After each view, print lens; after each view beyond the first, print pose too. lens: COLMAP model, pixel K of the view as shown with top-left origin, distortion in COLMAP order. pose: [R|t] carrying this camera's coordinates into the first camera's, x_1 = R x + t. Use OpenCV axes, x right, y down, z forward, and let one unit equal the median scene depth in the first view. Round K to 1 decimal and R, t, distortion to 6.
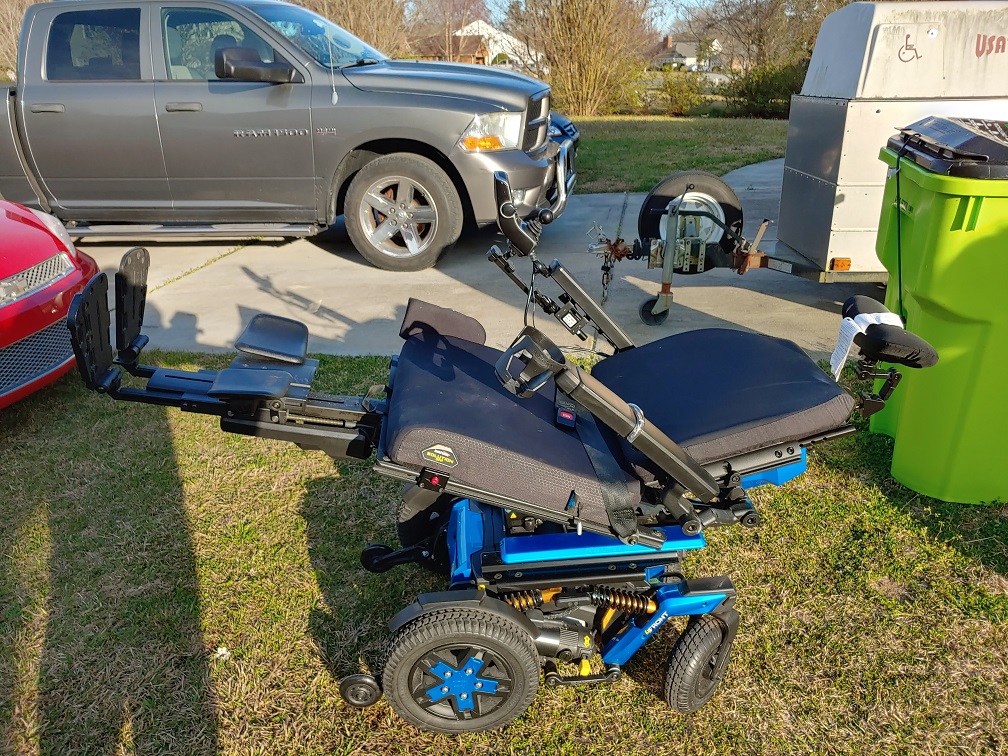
lens RADIAL K [[792.3, 0, 504.0], [0, 792.3, 378.0], [0, 0, 1]] dist [-0.031740, 0.034715]
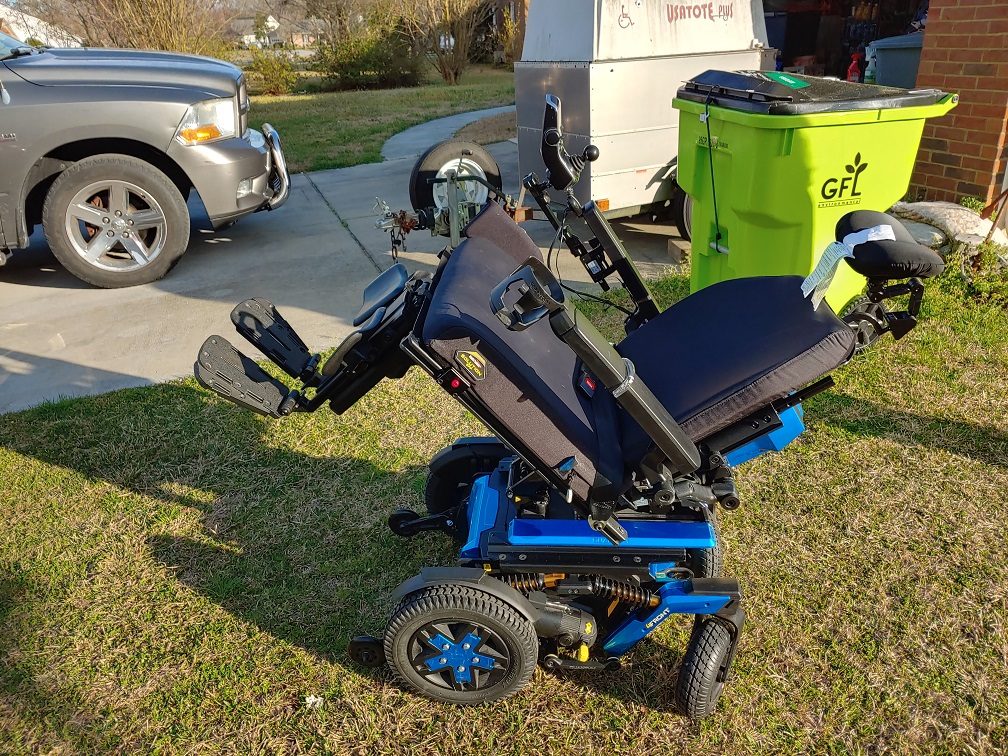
lens RADIAL K [[793.5, 0, 515.0], [0, 793.5, 354.3], [0, 0, 1]] dist [-0.027503, 0.038347]
pose [[0.863298, -0.221146, 0.453663, -0.179810], [0.221476, 0.973714, 0.053196, -0.013761], [-0.453502, 0.054552, 0.889584, 0.024073]]
